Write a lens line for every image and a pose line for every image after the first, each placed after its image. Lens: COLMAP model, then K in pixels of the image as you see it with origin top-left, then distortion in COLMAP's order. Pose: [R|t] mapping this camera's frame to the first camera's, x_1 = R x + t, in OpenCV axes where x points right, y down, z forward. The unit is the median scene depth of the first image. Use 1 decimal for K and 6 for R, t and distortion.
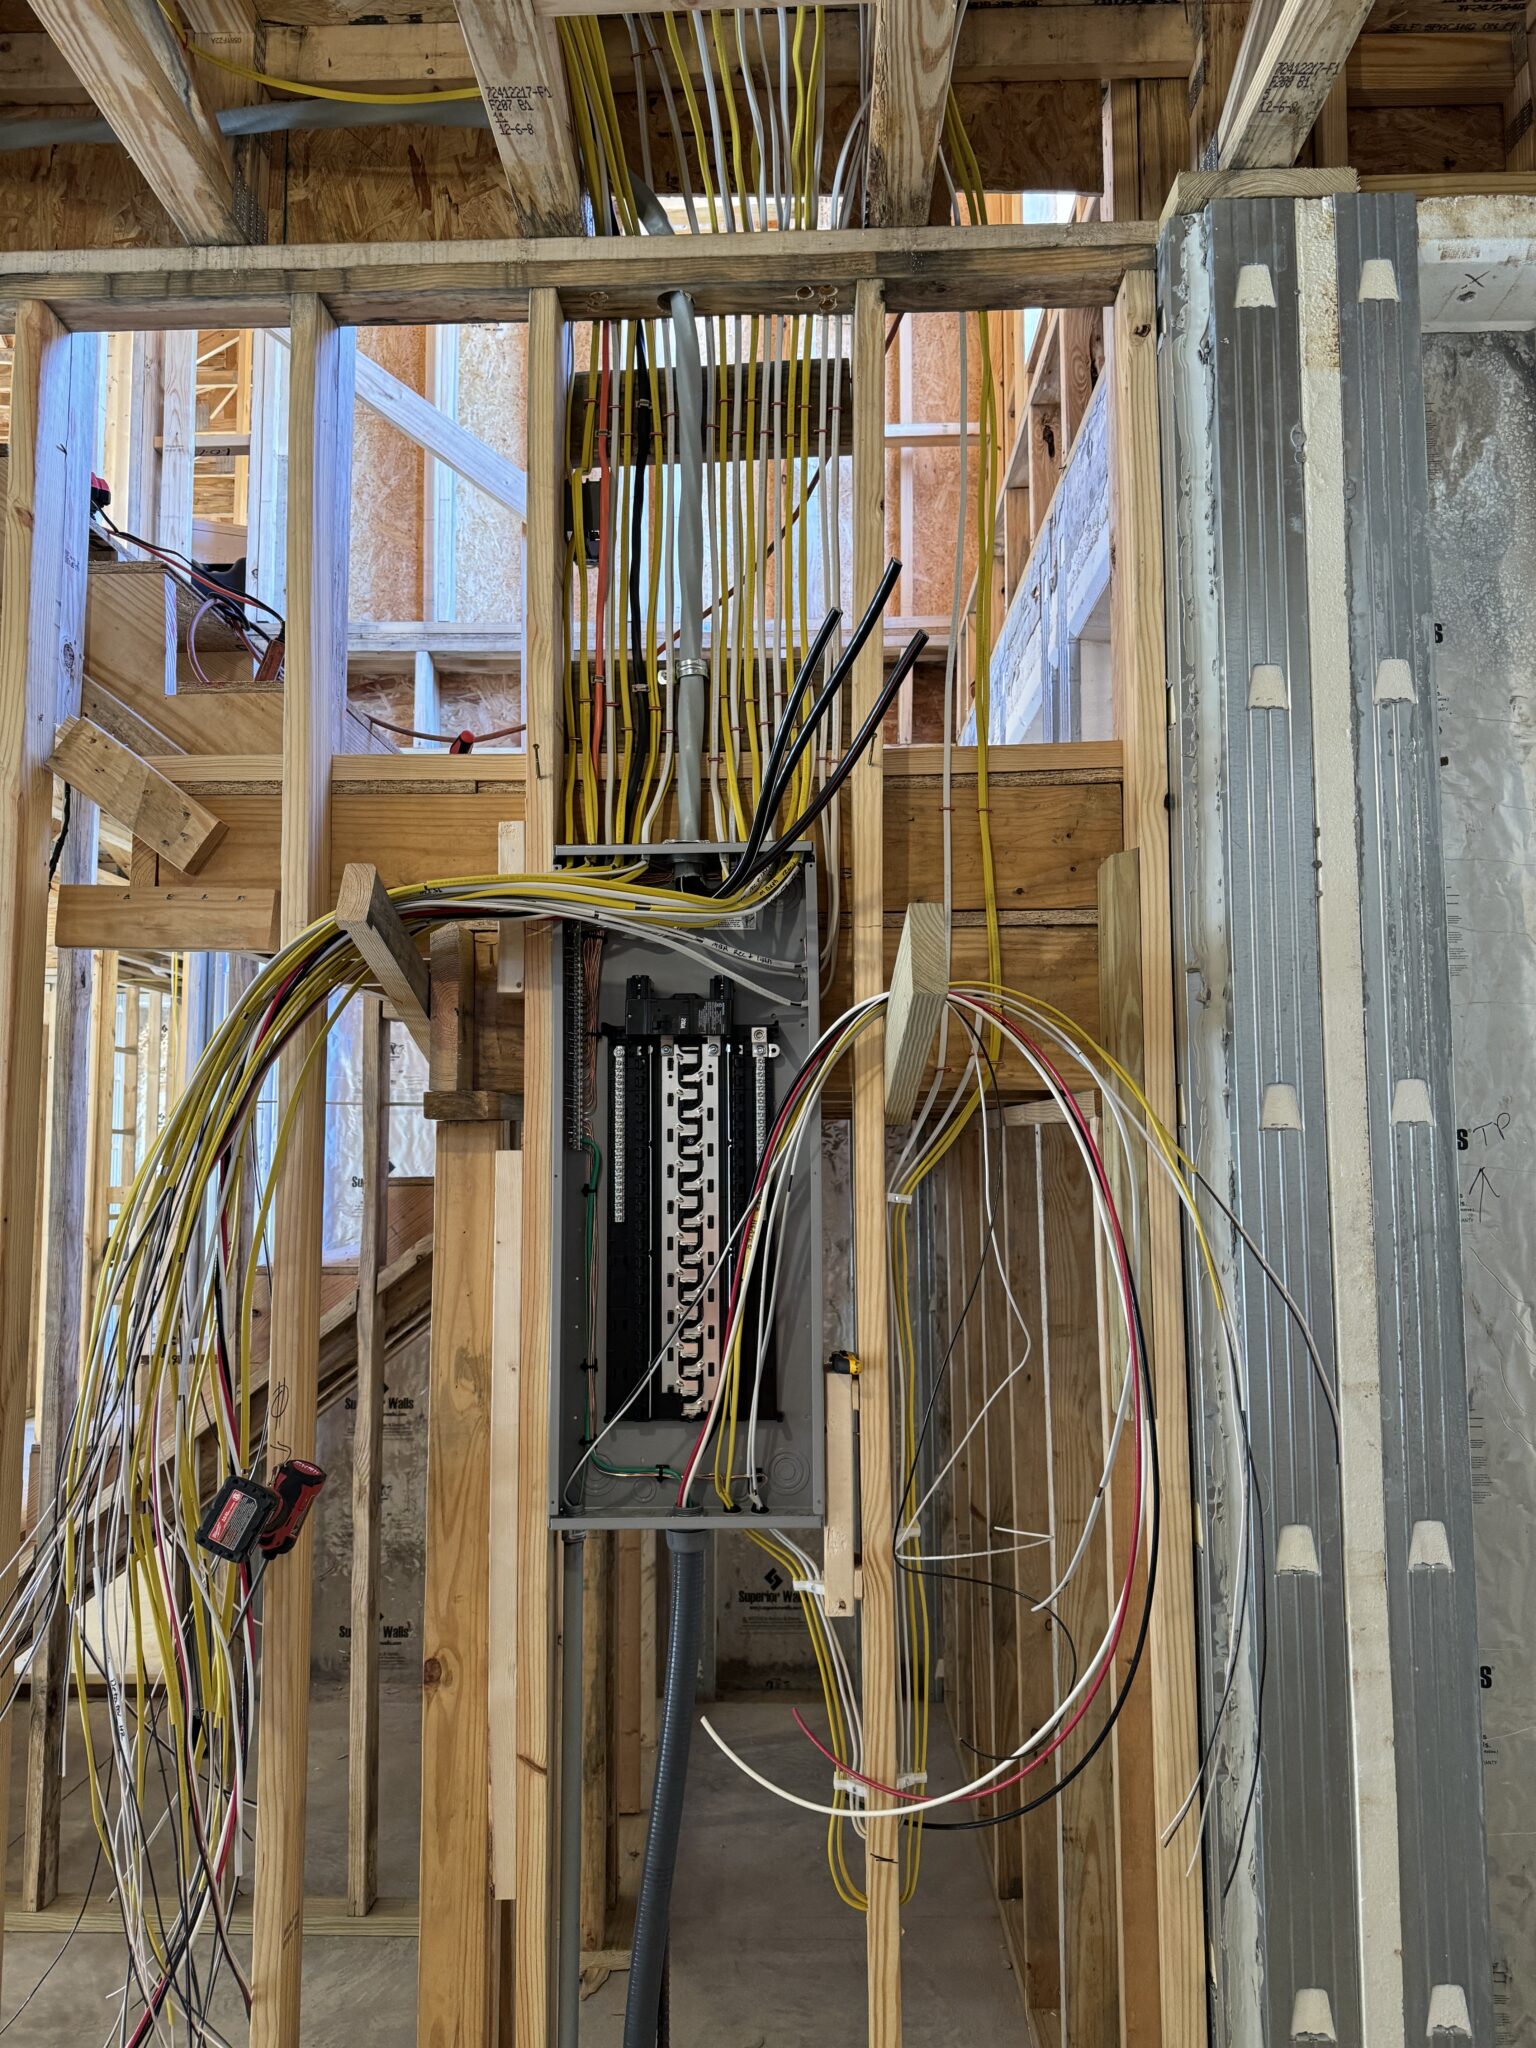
lens RADIAL K [[1460.6, 0, 825.2], [0, 1460.6, 1023.8], [0, 0, 1]] dist [0.054071, -0.060640]
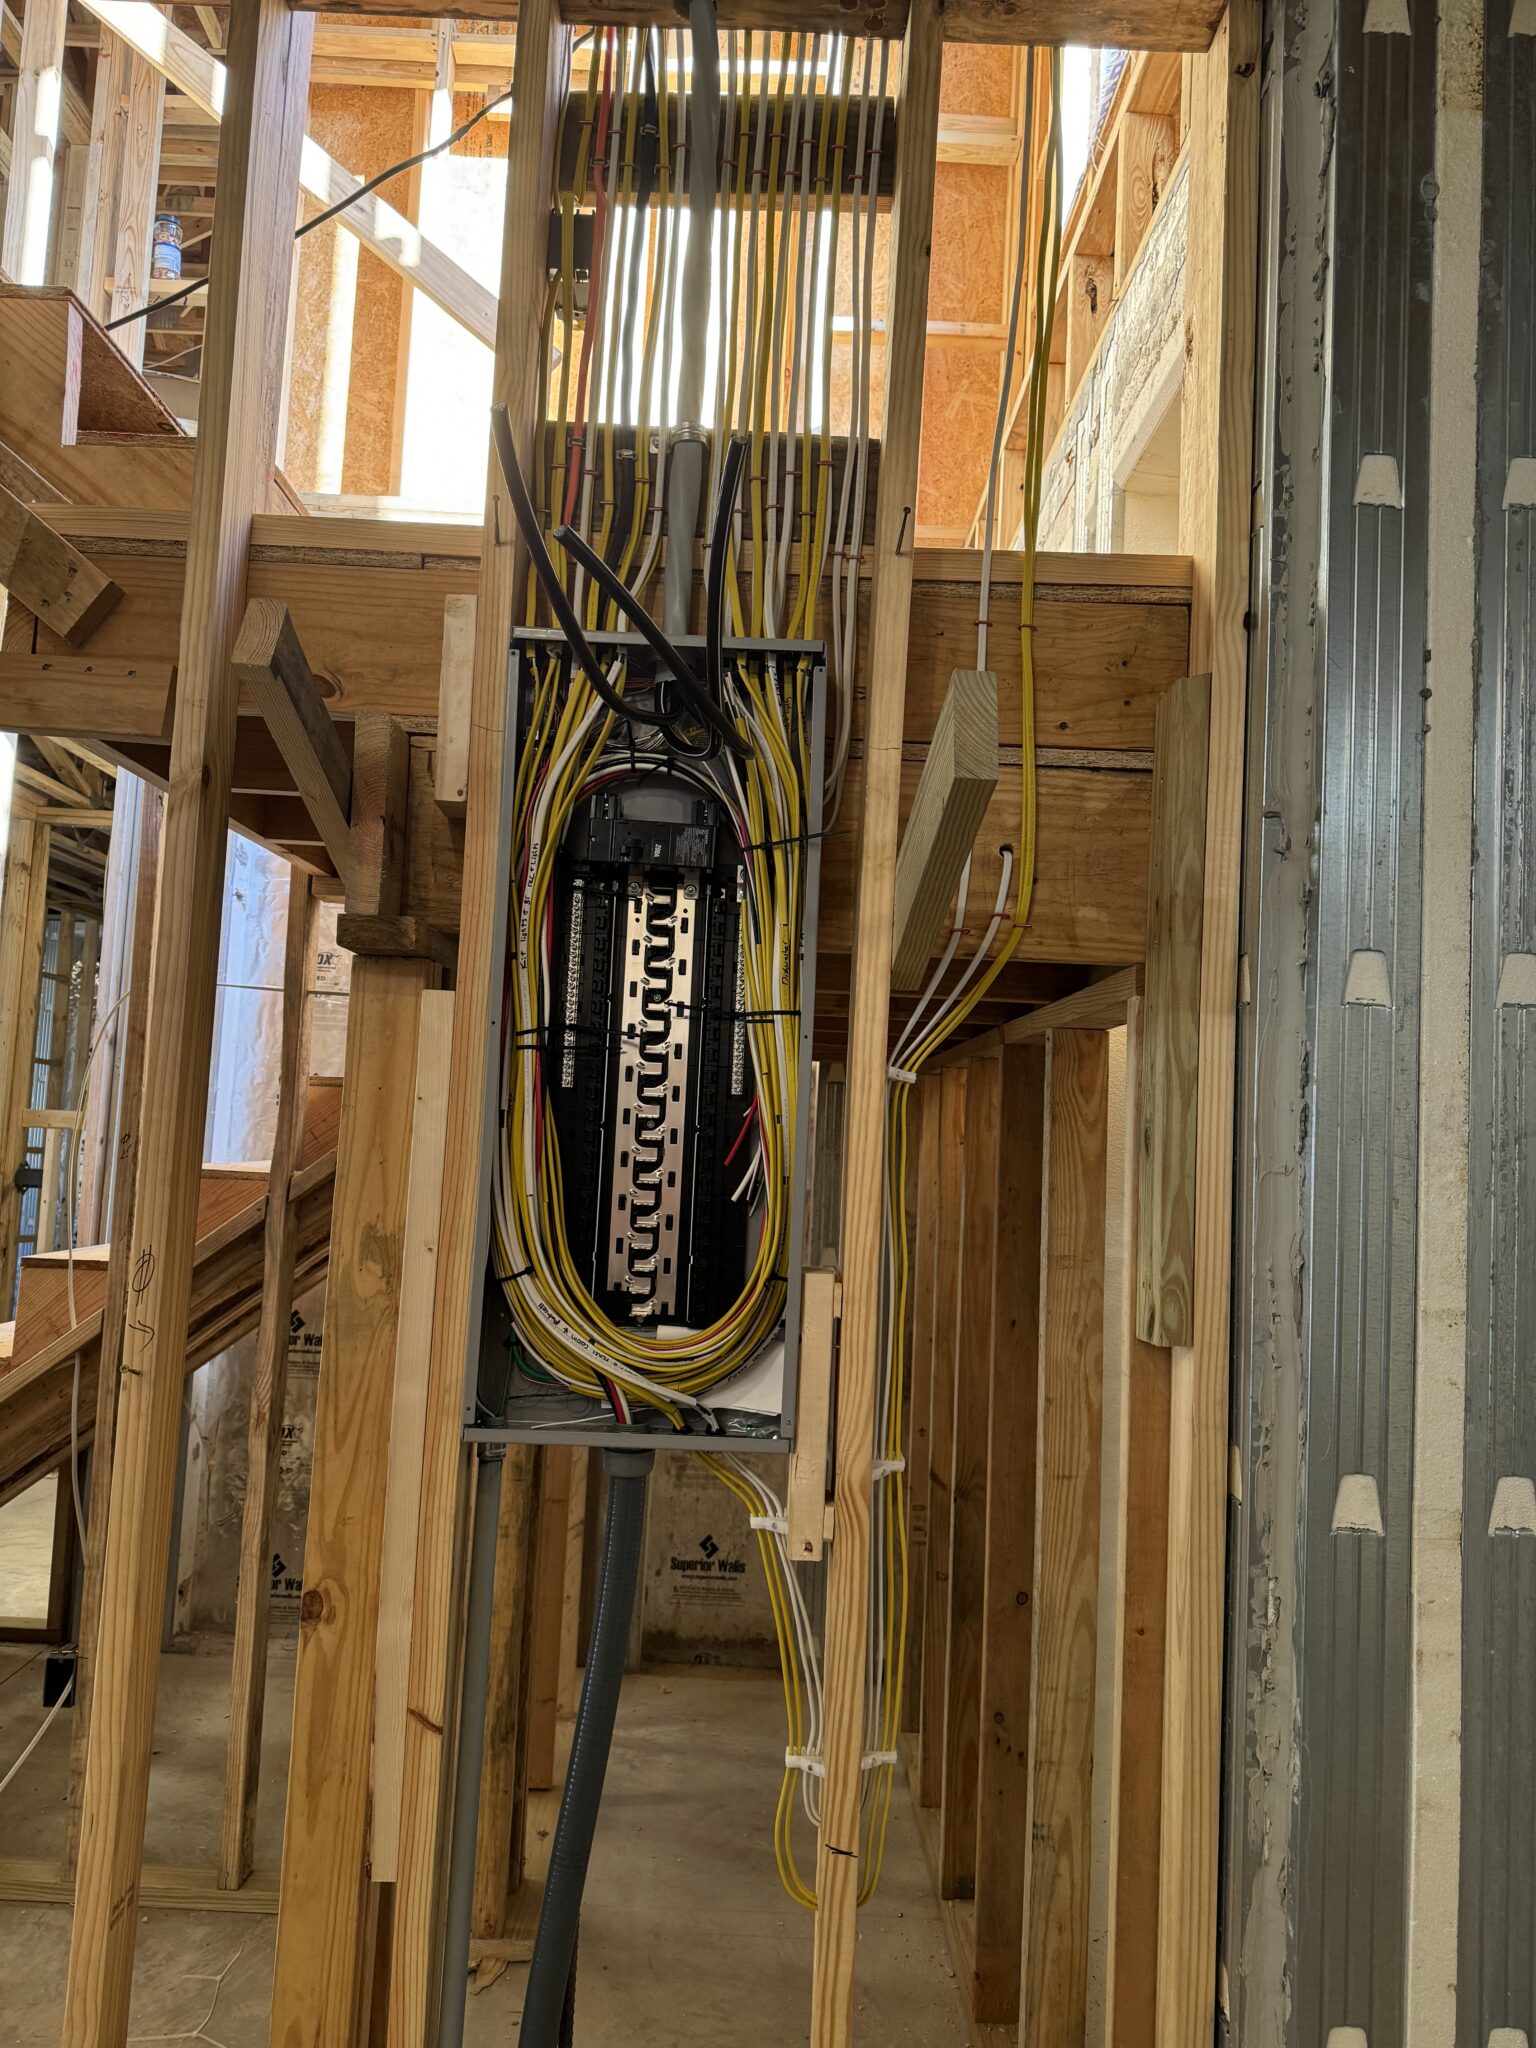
lens RADIAL K [[1460.6, 0, 825.2], [0, 1460.6, 1023.8], [0, 0, 1]] dist [0.054071, -0.060640]
pose [[0.997907, 0.057317, 0.029936, -0.019816], [-0.057477, 0.998337, 0.004510, 0.087308], [-0.029628, -0.006221, 0.999542, 0.154698]]
